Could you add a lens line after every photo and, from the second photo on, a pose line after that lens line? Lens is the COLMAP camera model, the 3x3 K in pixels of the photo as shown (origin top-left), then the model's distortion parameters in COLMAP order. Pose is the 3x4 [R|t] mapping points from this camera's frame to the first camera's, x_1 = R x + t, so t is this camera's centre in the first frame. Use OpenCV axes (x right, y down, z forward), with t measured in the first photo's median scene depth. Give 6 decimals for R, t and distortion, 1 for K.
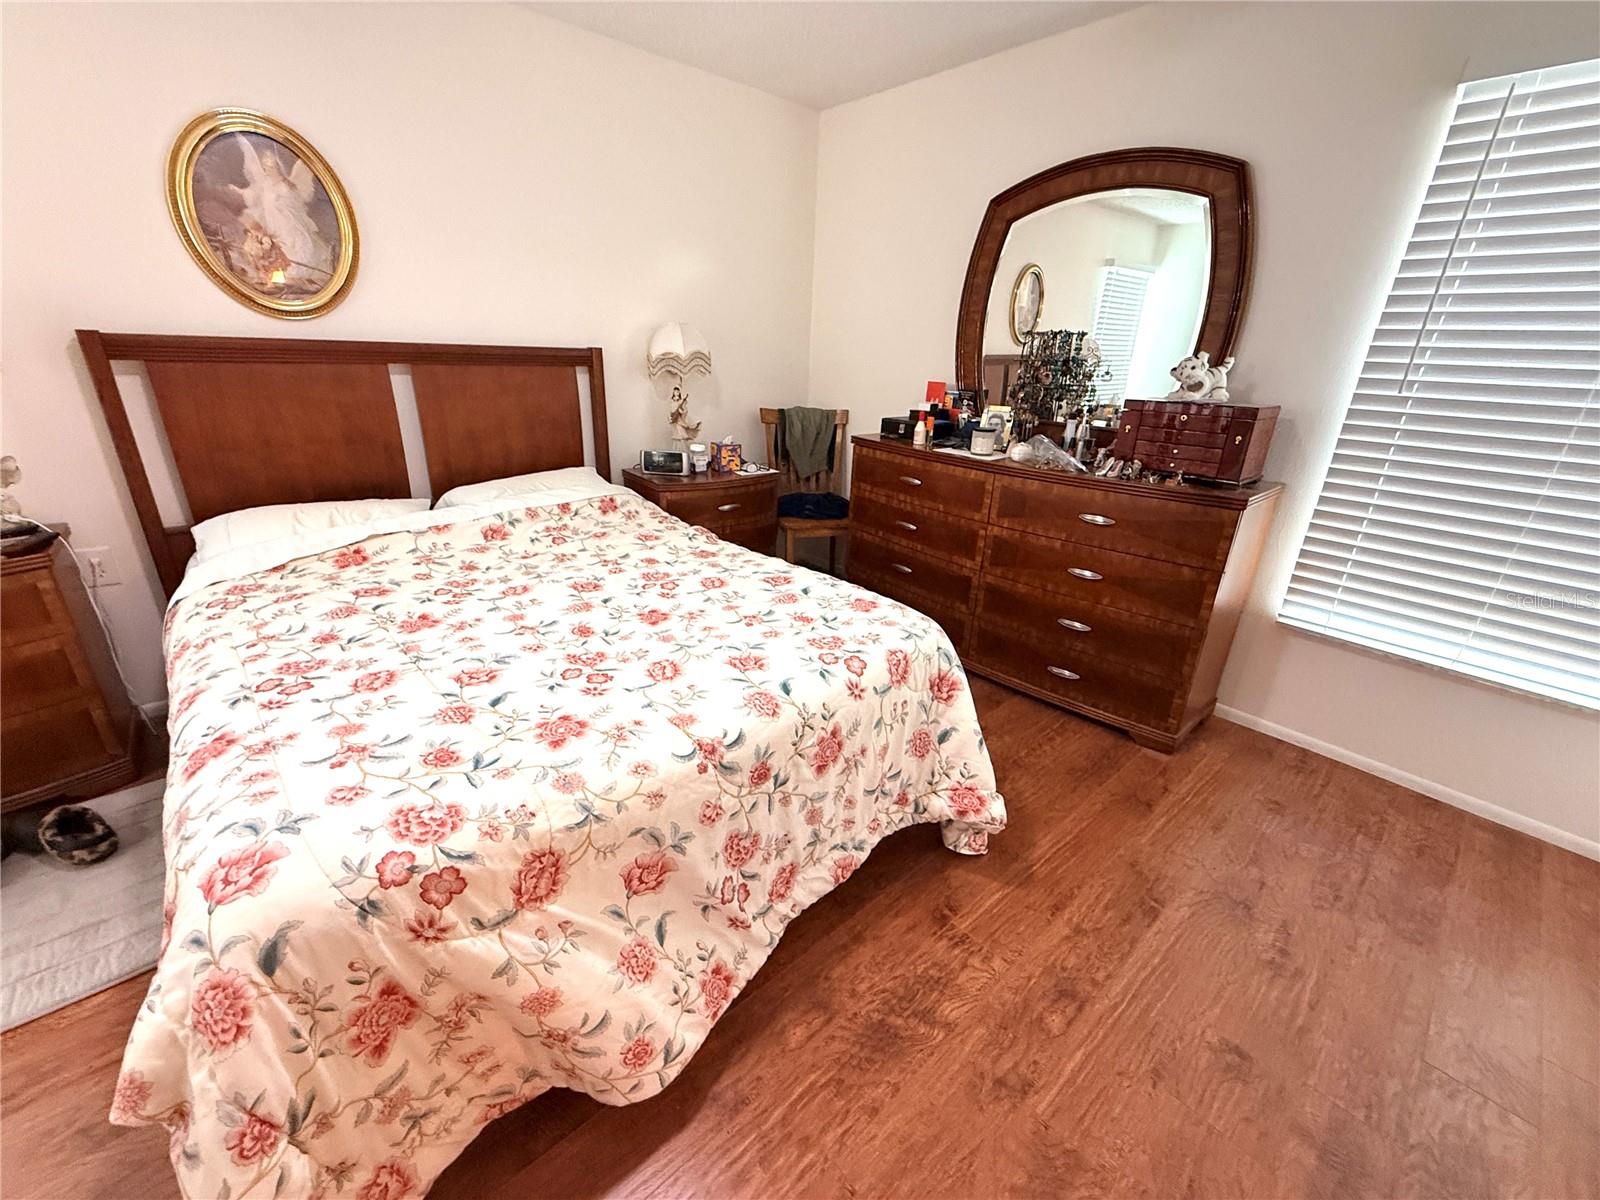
lens RADIAL K [[639.7, 0, 797.7], [0, 639.7, 601.2], [0, 0, 1]] dist [-0.001188, 0.000336]
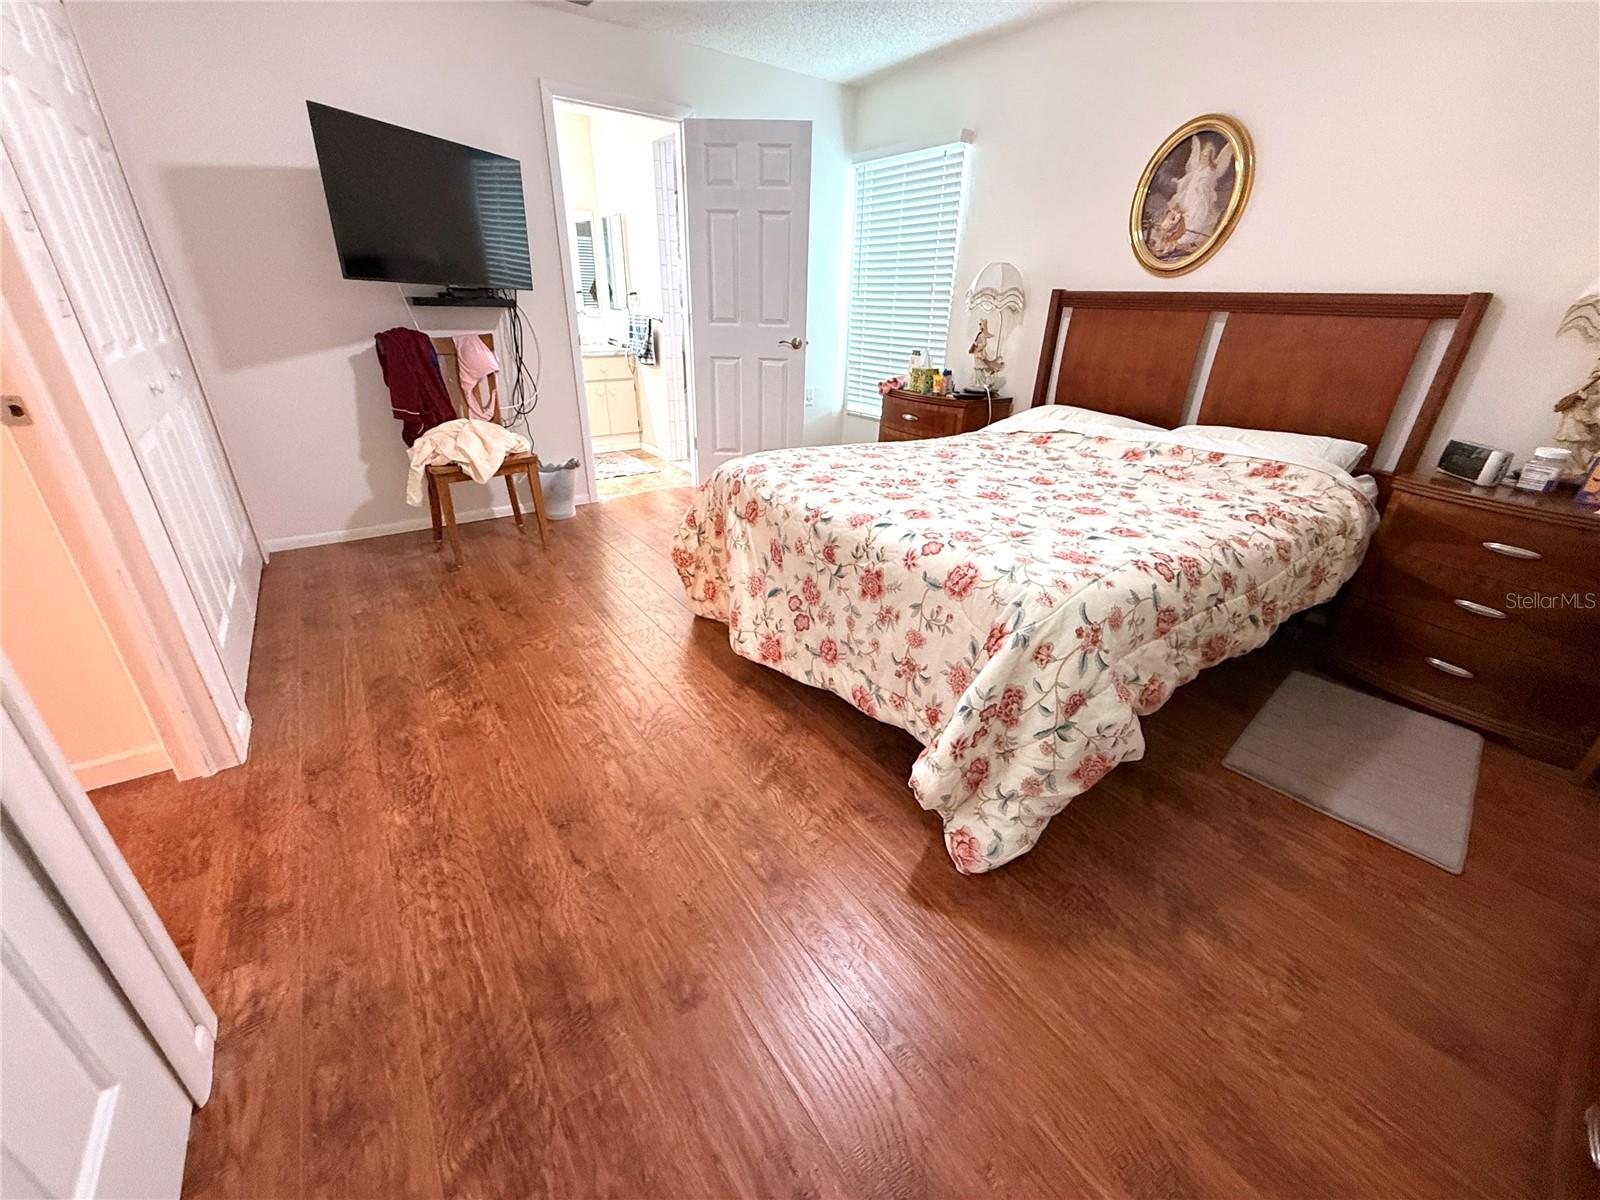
lens RADIAL K [[639.7, 0, 797.7], [0, 639.7, 603.7], [0, 0, 1]] dist [-0.001188, 0.000336]
pose [[-0.116401, 0.386586, -0.914878, 0.821993], [-0.394829, 0.827217, 0.399778, -0.118992], [0.911351, 0.407755, 0.056347, 0.549019]]
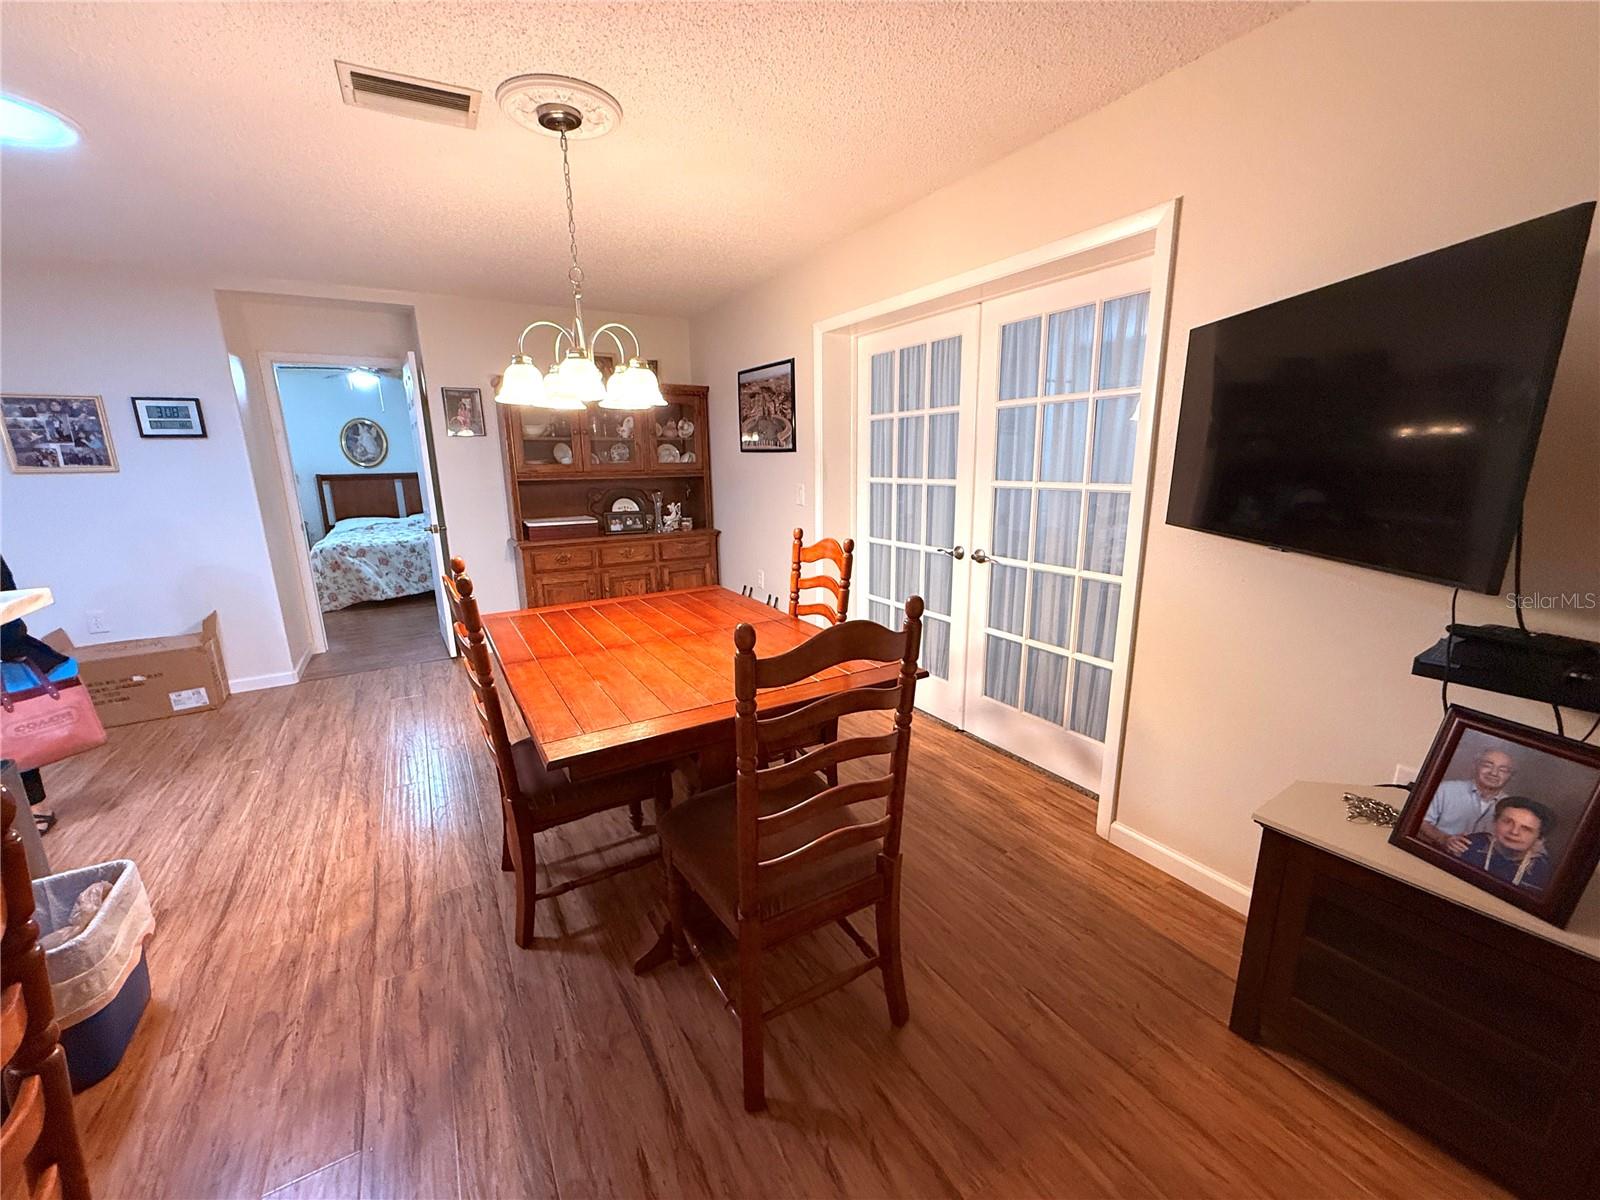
lens RADIAL K [[639.7, 0, 798.1], [0, 639.7, 601.1], [0, 0, 1]] dist [-0.001188, 0.000336]
pose [[0.980784, -0.012063, -0.194725, 2.426882], [-0.018789, 0.987607, -0.155816, 0.865716], [0.194191, 0.156481, 0.968403, -2.021582]]
